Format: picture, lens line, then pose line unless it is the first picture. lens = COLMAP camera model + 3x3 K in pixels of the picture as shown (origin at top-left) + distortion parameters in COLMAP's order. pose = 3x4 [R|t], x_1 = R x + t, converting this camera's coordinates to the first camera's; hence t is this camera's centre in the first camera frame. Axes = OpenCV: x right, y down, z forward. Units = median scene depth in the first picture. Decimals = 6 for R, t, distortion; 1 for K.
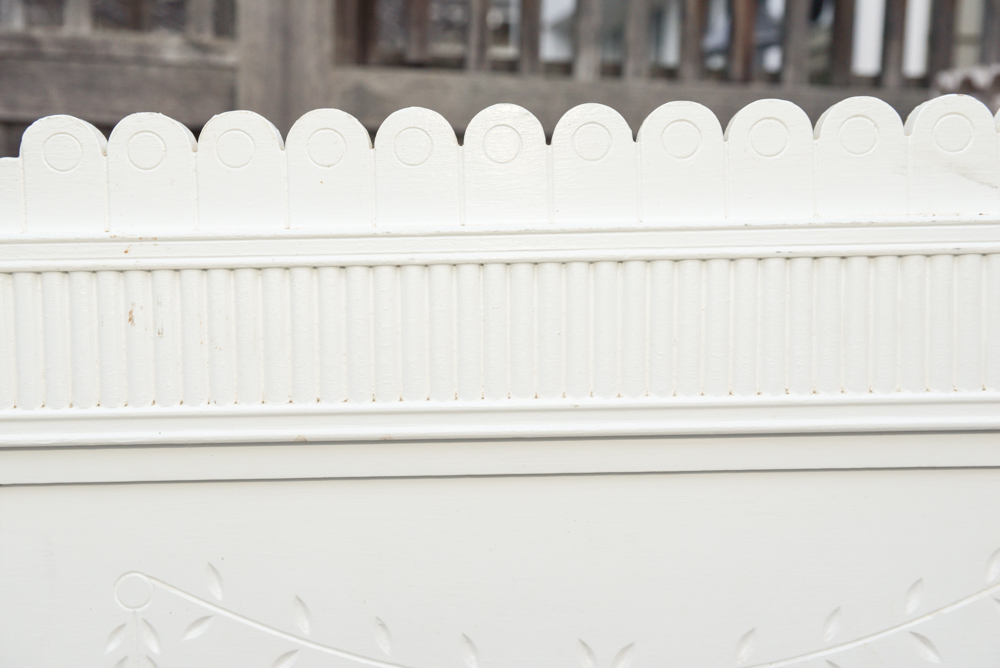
lens RADIAL K [[2088.7, 0, 501.8], [0, 2088.7, 332.6], [0, 0, 1]] dist [-0.104912, 0.000000]
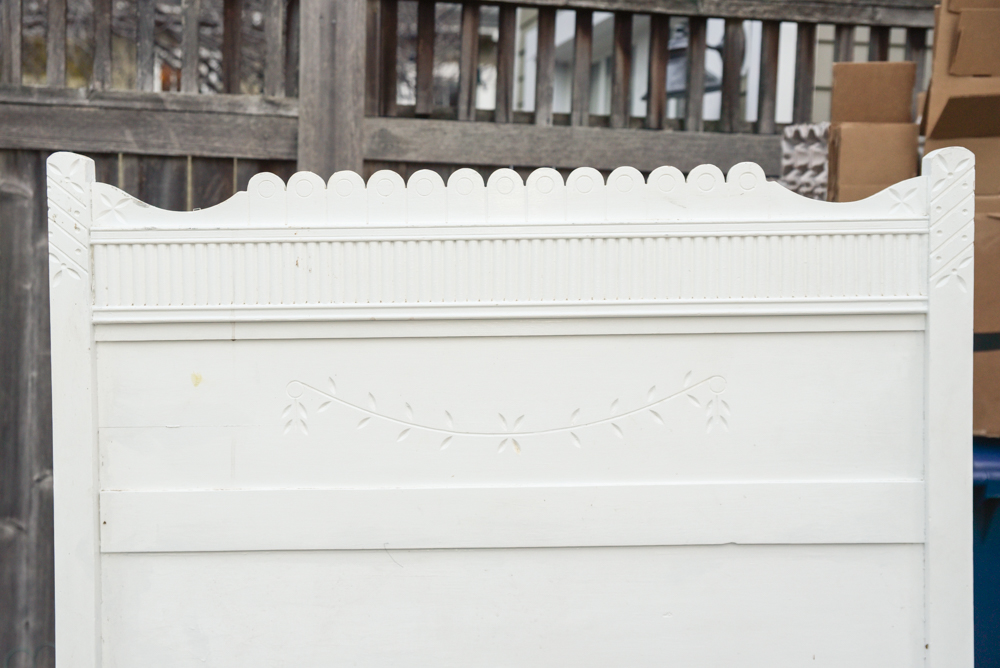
lens RADIAL K [[2088.7, 0, 499.6], [0, 2088.7, 337.2], [0, 0, 1]] dist [-0.104912, 0.000000]
pose [[0.999974, 0.007017, -0.001435, 0.040963], [-0.007021, 0.999971, -0.003037, 0.074944], [0.001414, 0.003047, 0.999994, -1.199042]]
